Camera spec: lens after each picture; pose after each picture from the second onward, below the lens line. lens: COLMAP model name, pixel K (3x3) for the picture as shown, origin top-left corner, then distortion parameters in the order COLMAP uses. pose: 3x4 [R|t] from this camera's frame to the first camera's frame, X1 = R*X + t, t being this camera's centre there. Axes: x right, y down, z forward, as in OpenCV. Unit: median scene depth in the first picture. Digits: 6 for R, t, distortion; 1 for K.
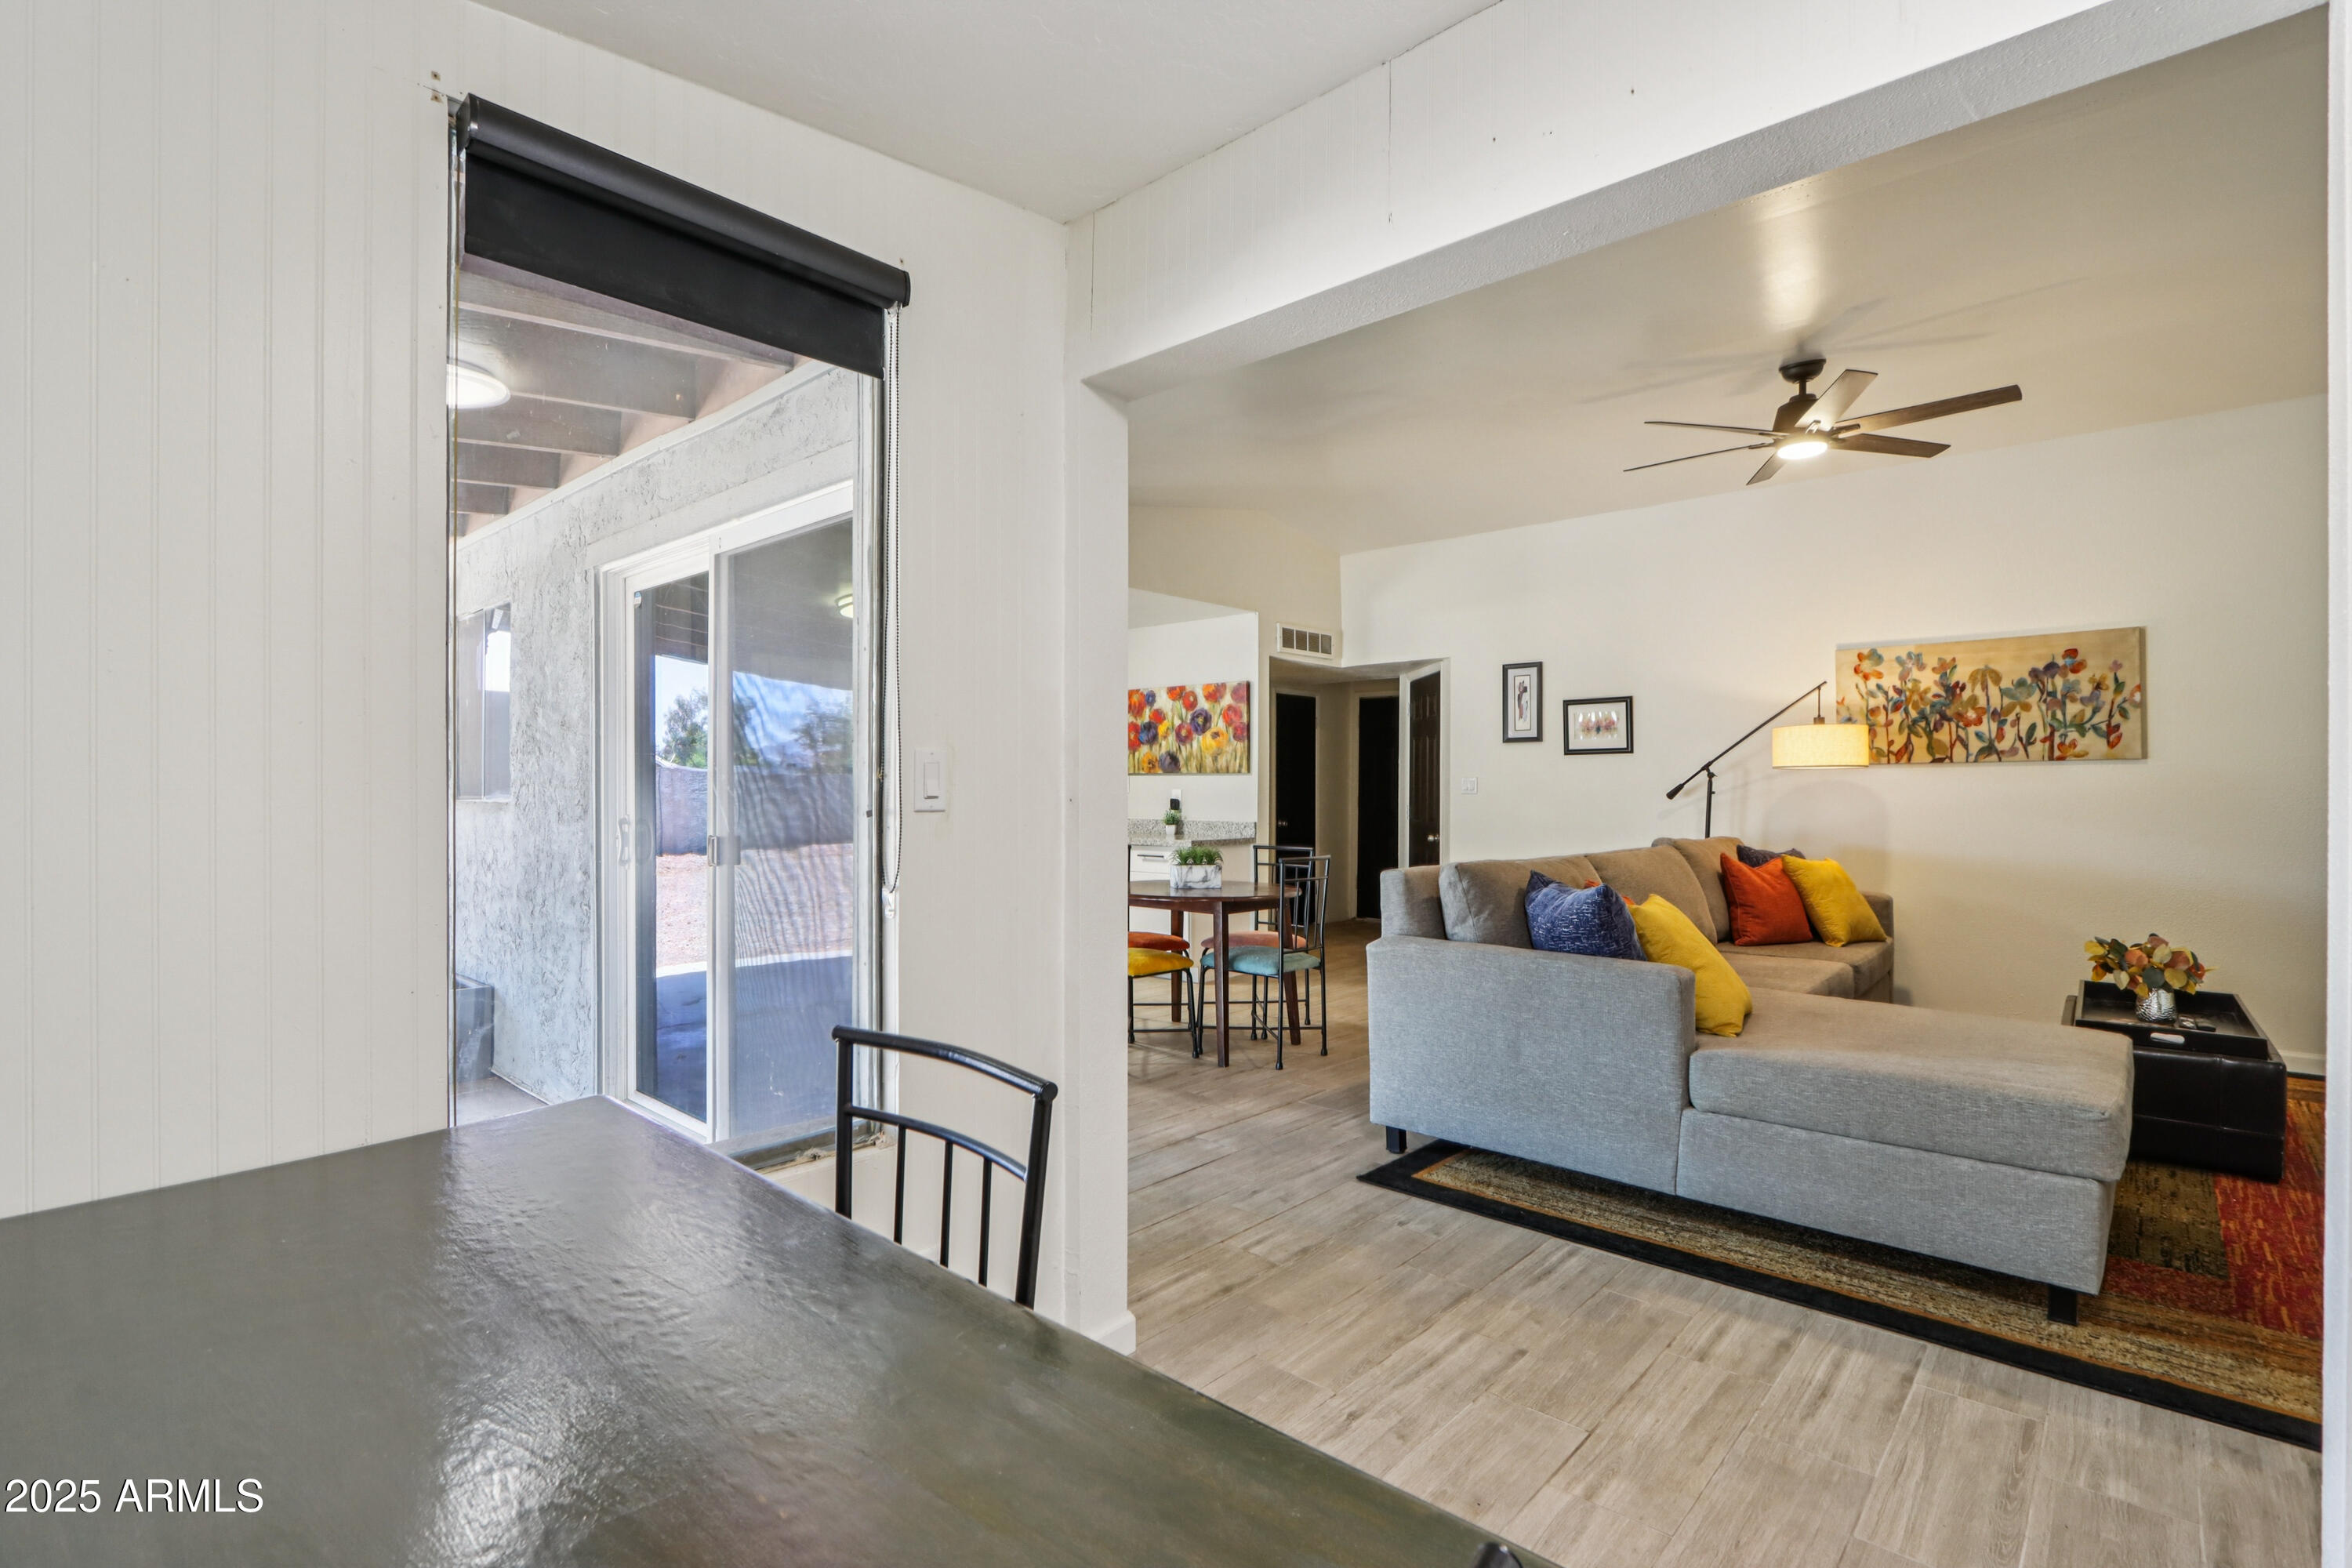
lens RADIAL K [[1103.2, 0, 1182.1], [0, 1103.2, 782.1], [0, 0, 1]] dist [-0.012424, -0.000387]
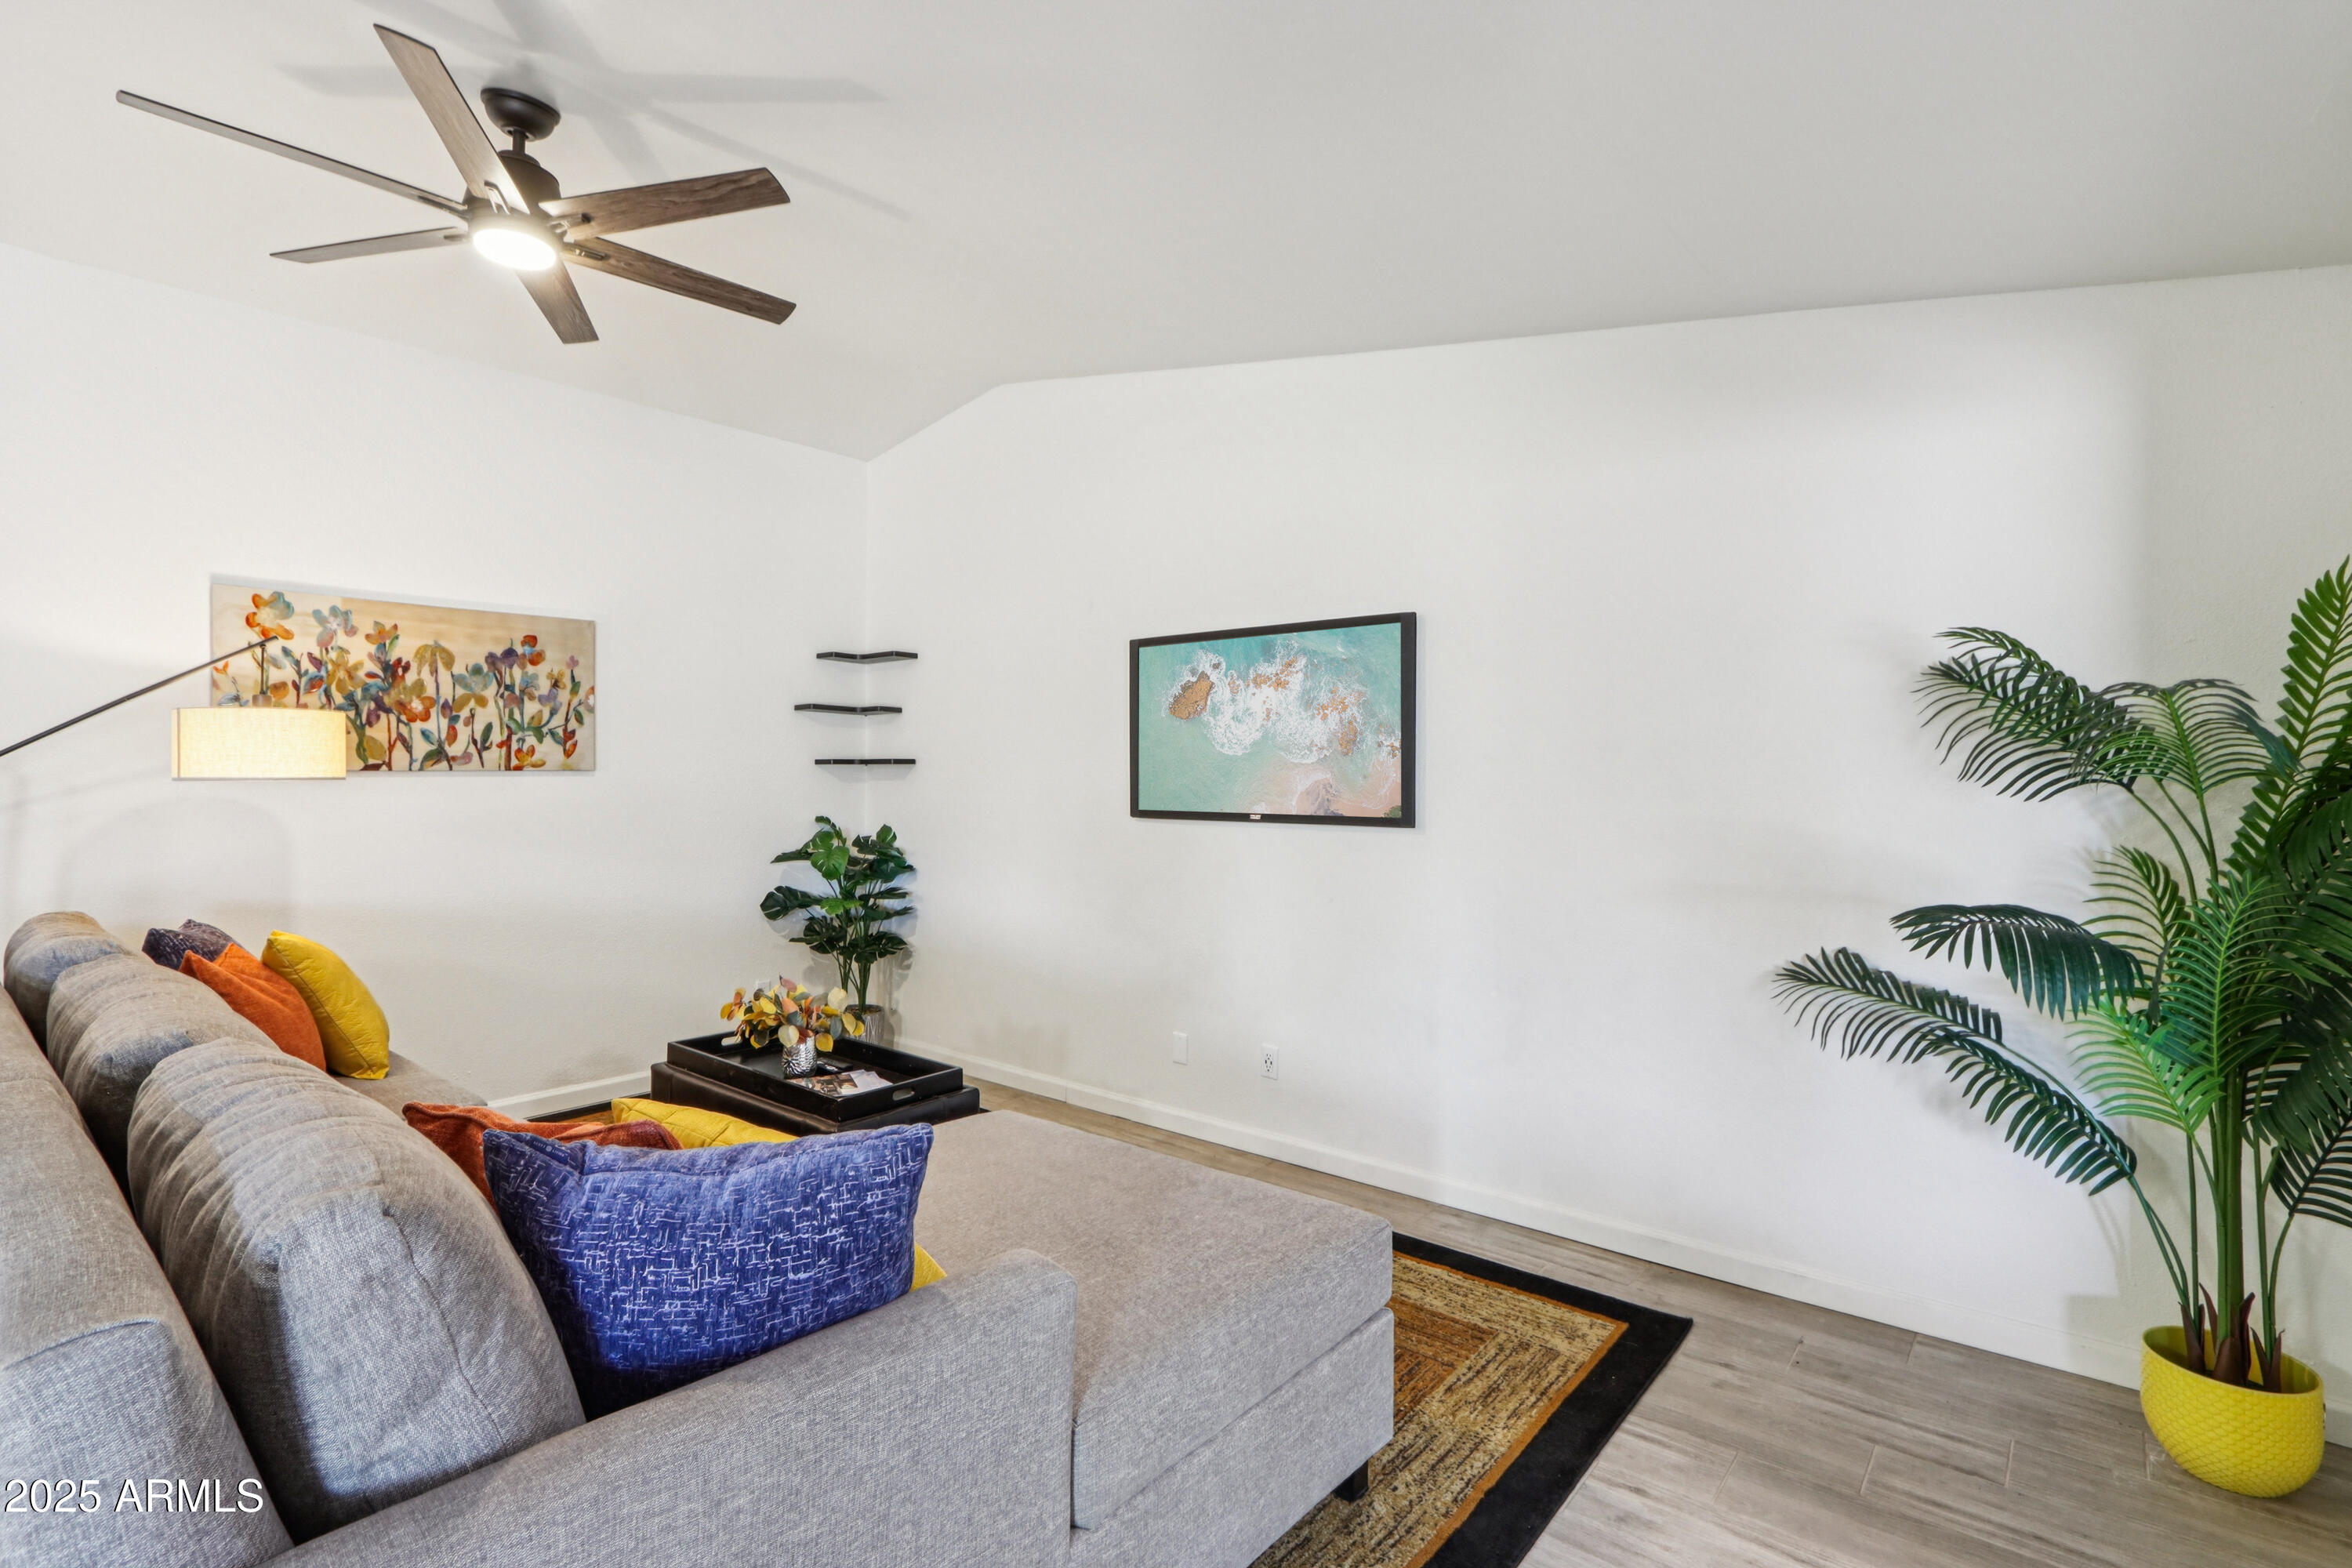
lens RADIAL K [[1103.2, 0, 1173.2], [0, 1103.2, 775.9], [0, 0, 1]] dist [-0.012424, -0.000387]
pose [[0.002491, 0.002213, 0.999994, -0.012069], [-0.013264, 0.999910, -0.002179, -0.020068], [-0.999909, -0.013259, 0.002520, 0.499687]]
